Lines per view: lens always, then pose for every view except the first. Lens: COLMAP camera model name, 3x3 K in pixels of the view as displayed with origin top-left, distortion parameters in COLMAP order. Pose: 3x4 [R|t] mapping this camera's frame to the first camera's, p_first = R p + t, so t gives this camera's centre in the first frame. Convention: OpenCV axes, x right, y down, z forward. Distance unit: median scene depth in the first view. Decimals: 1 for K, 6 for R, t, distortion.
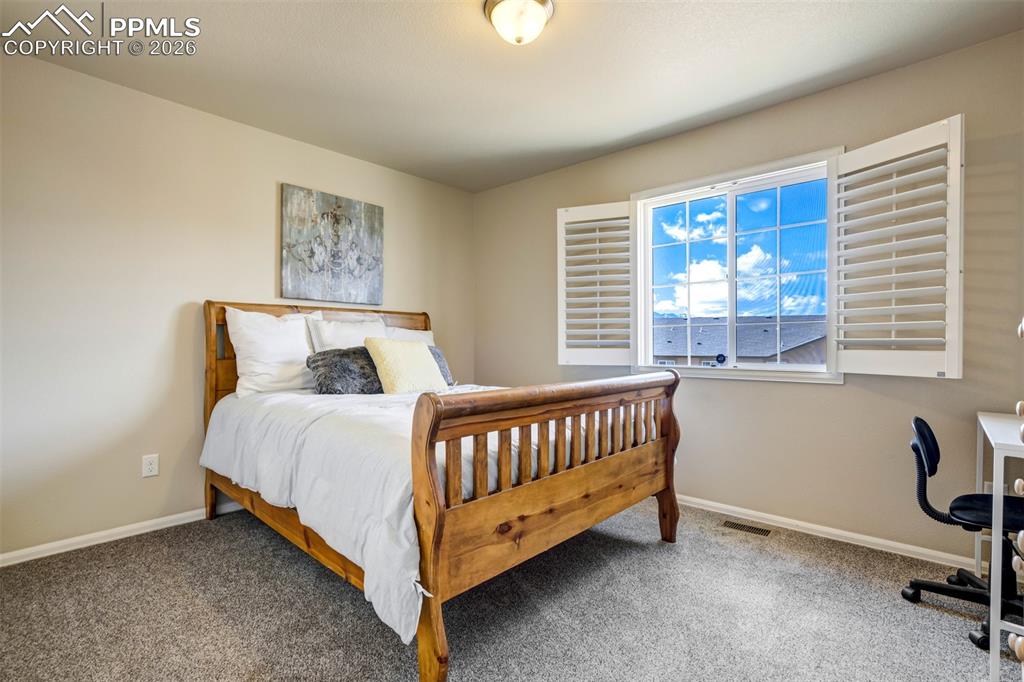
lens RADIAL K [[471.5, 0, 512.0], [0, 471.5, 341.0], [0, 0, 1]] dist [-0.033446, 0.016270]
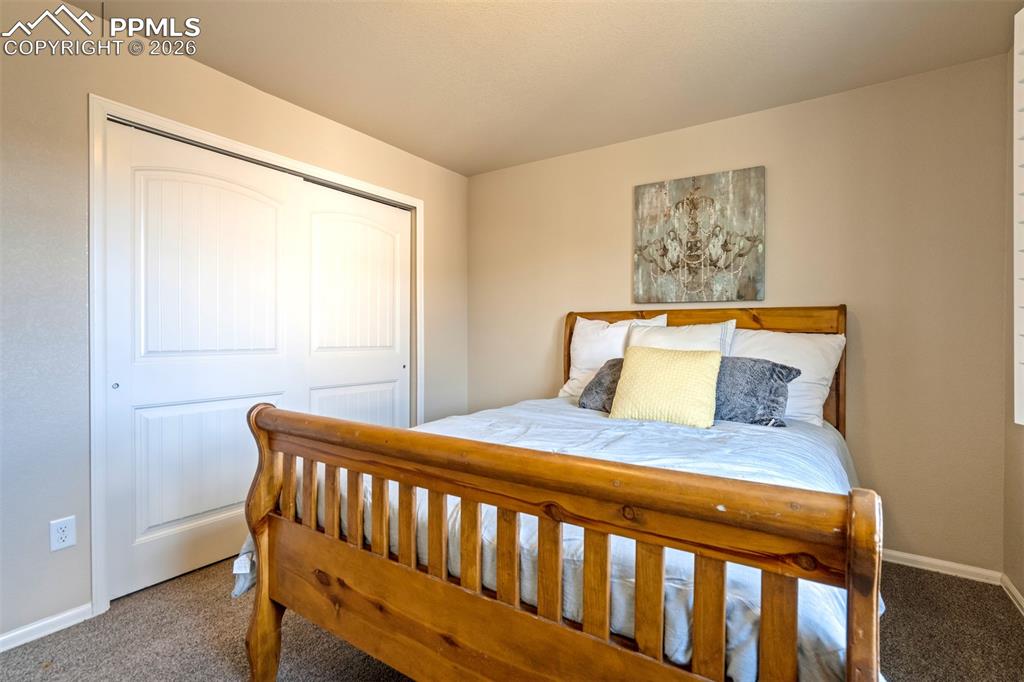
lens RADIAL K [[473.3, 0, 529.4], [0, 473.3, 333.6], [0, 0, 1]] dist [-0.002915, -0.000256]
pose [[0.177473, -0.005371, -0.984111, 0.421675], [-0.004979, 0.999967, -0.006356, -0.019700], [0.984113, 0.006028, 0.177441, 0.569056]]
